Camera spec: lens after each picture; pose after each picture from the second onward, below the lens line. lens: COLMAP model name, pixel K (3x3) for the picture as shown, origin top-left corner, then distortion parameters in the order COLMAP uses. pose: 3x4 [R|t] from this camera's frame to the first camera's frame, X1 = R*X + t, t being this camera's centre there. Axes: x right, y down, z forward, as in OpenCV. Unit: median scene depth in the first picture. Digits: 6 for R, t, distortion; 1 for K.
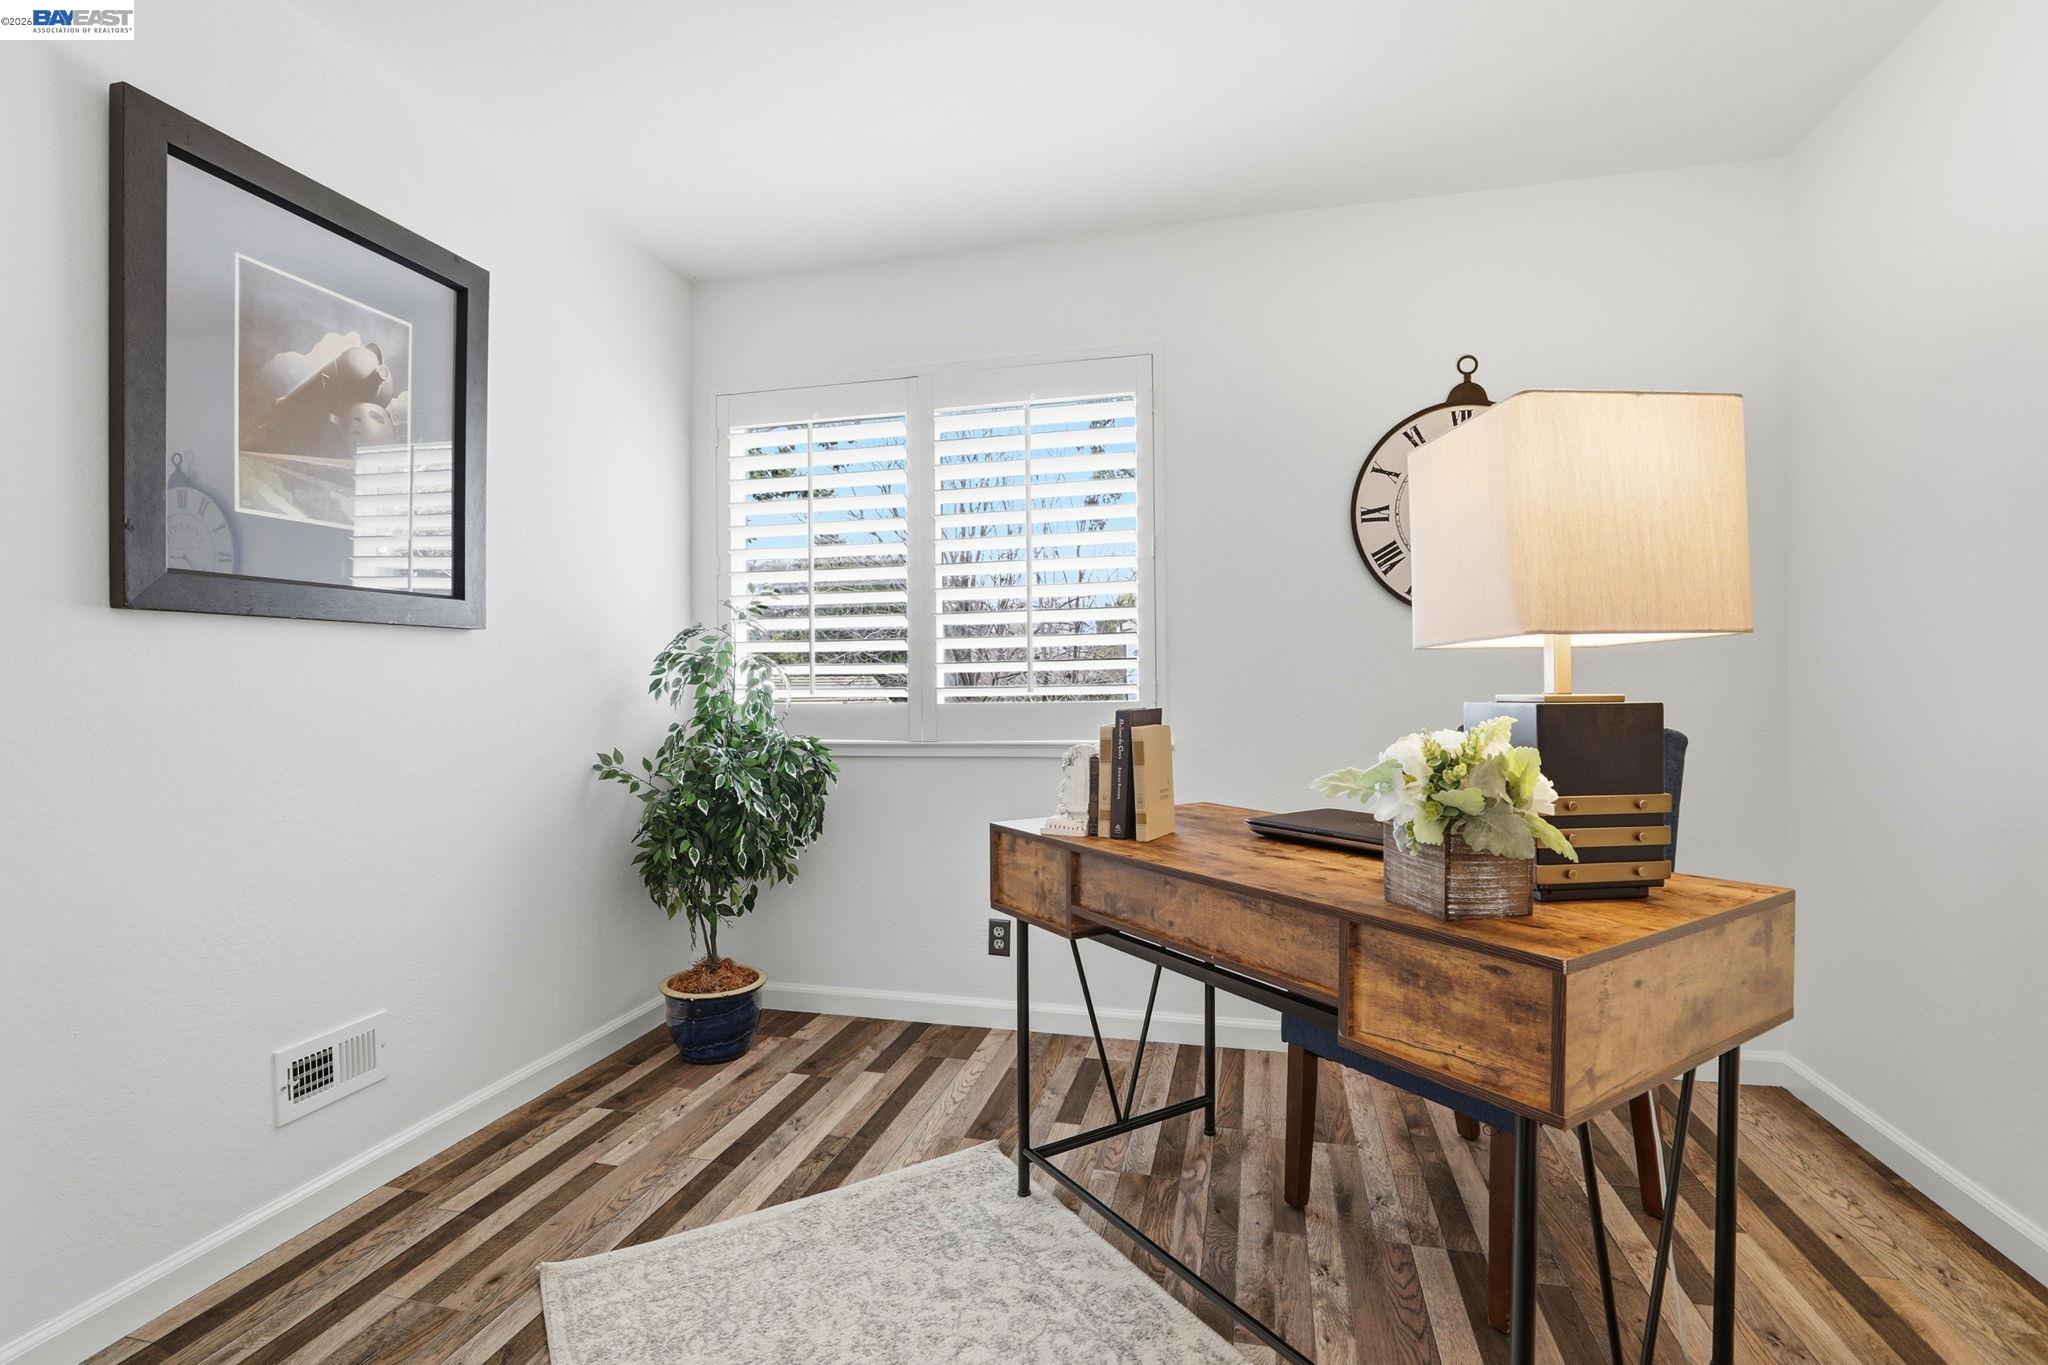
lens RADIAL K [[930.8, 0, 1025.6], [0, 930.8, 685.1], [0, 0, 1]] dist [-0.001092, -0.000025]
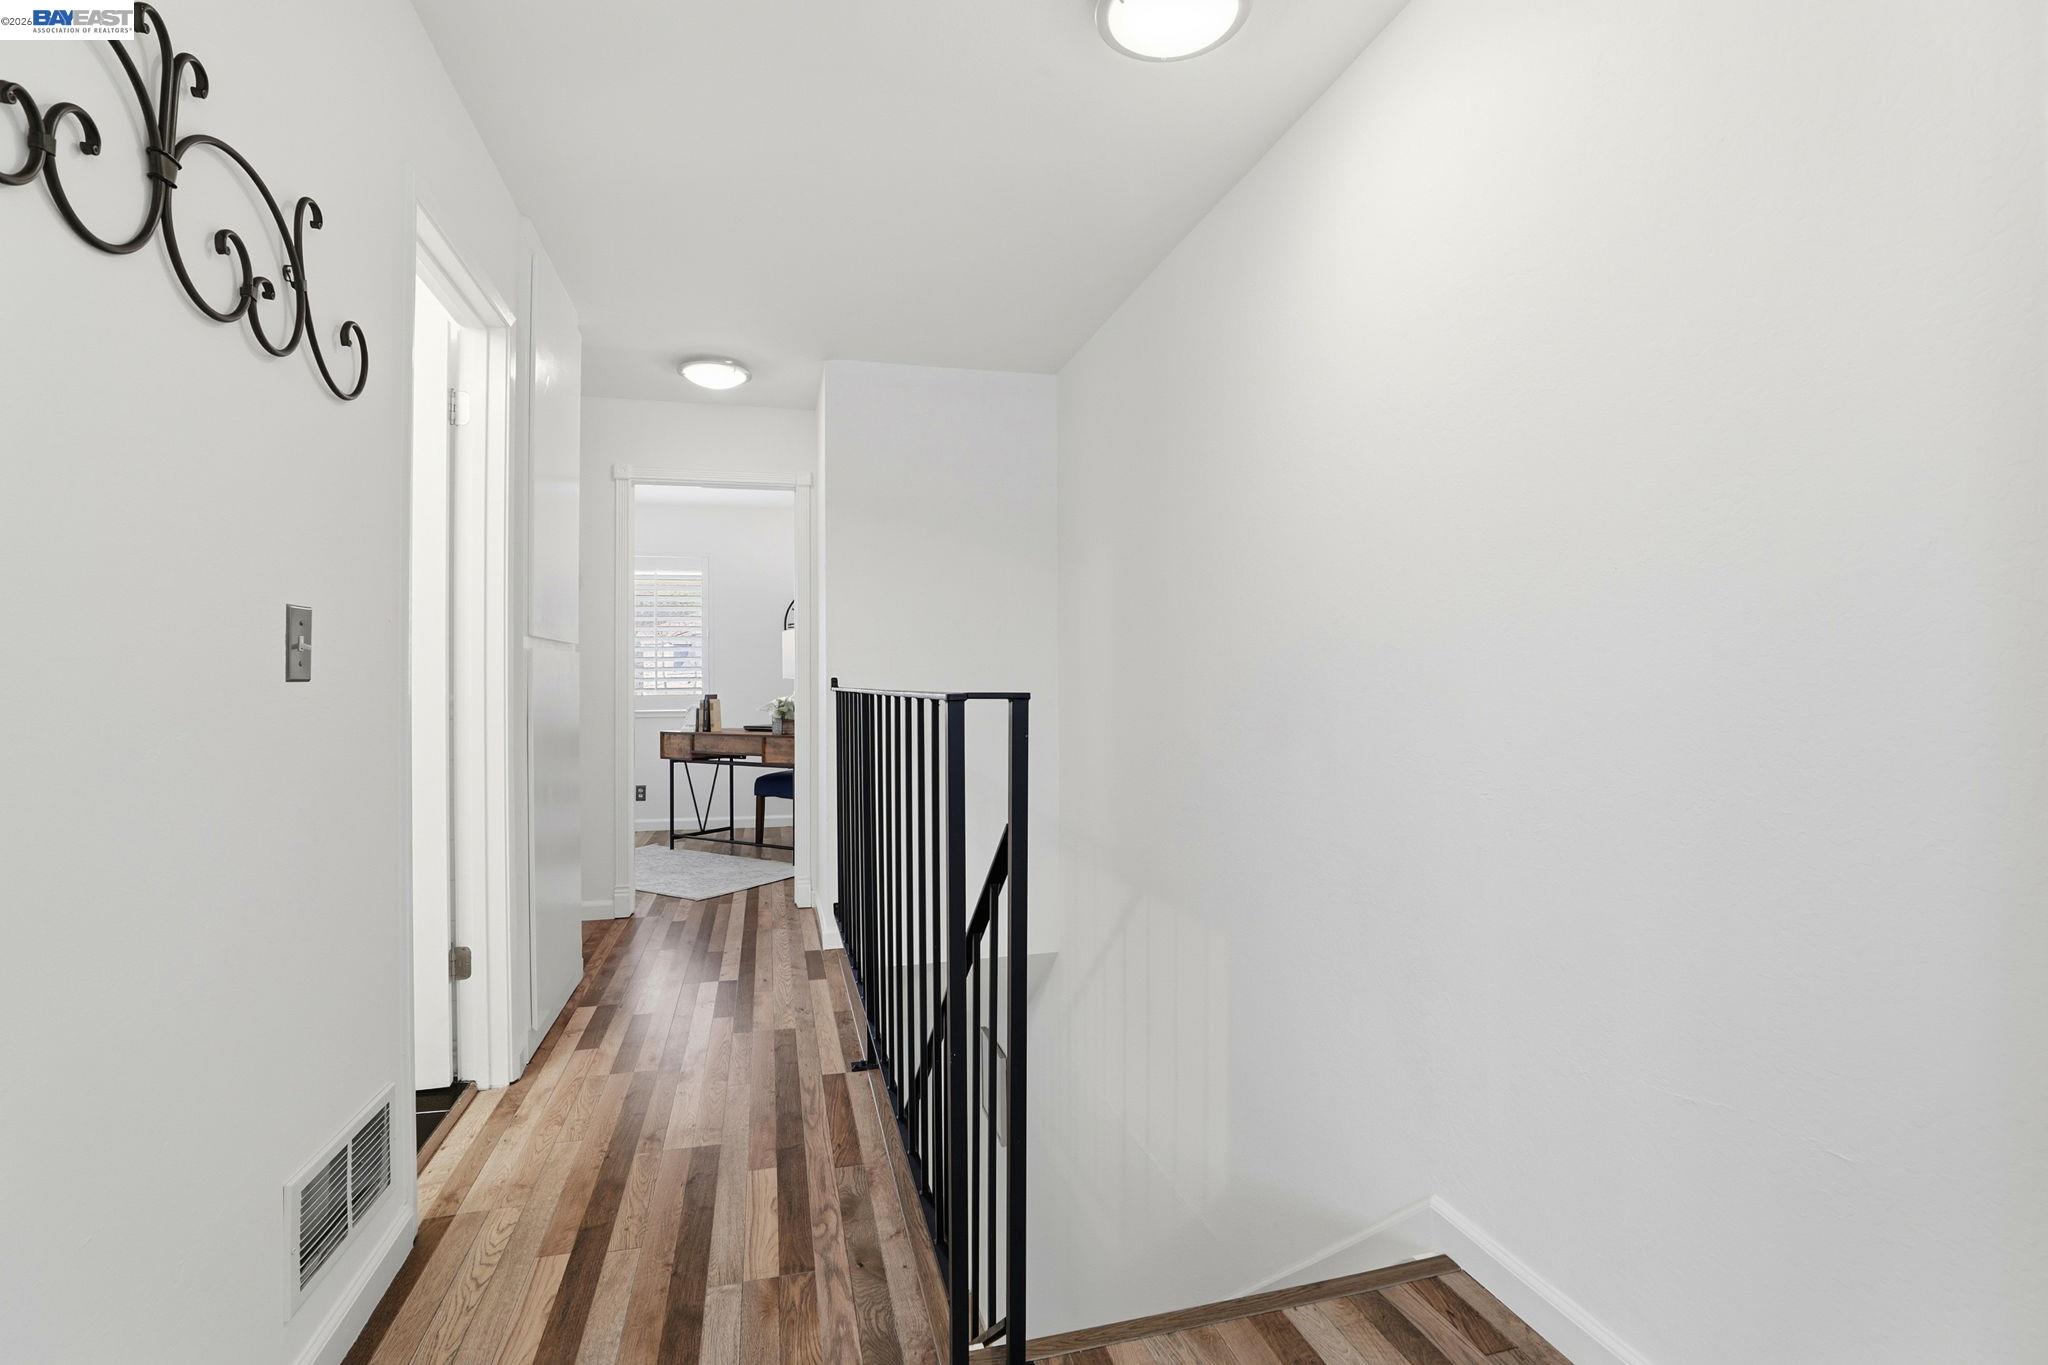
lens RADIAL K [[930.8, 0, 1022.7], [0, 930.8, 682.2], [0, 0, 1]] dist [-0.001092, -0.000025]
pose [[0.876861, 0.001466, 0.480742, -0.519472], [0.000069, 0.999995, -0.003174, -0.007264], [-0.480744, 0.002816, 0.876856, -2.548011]]
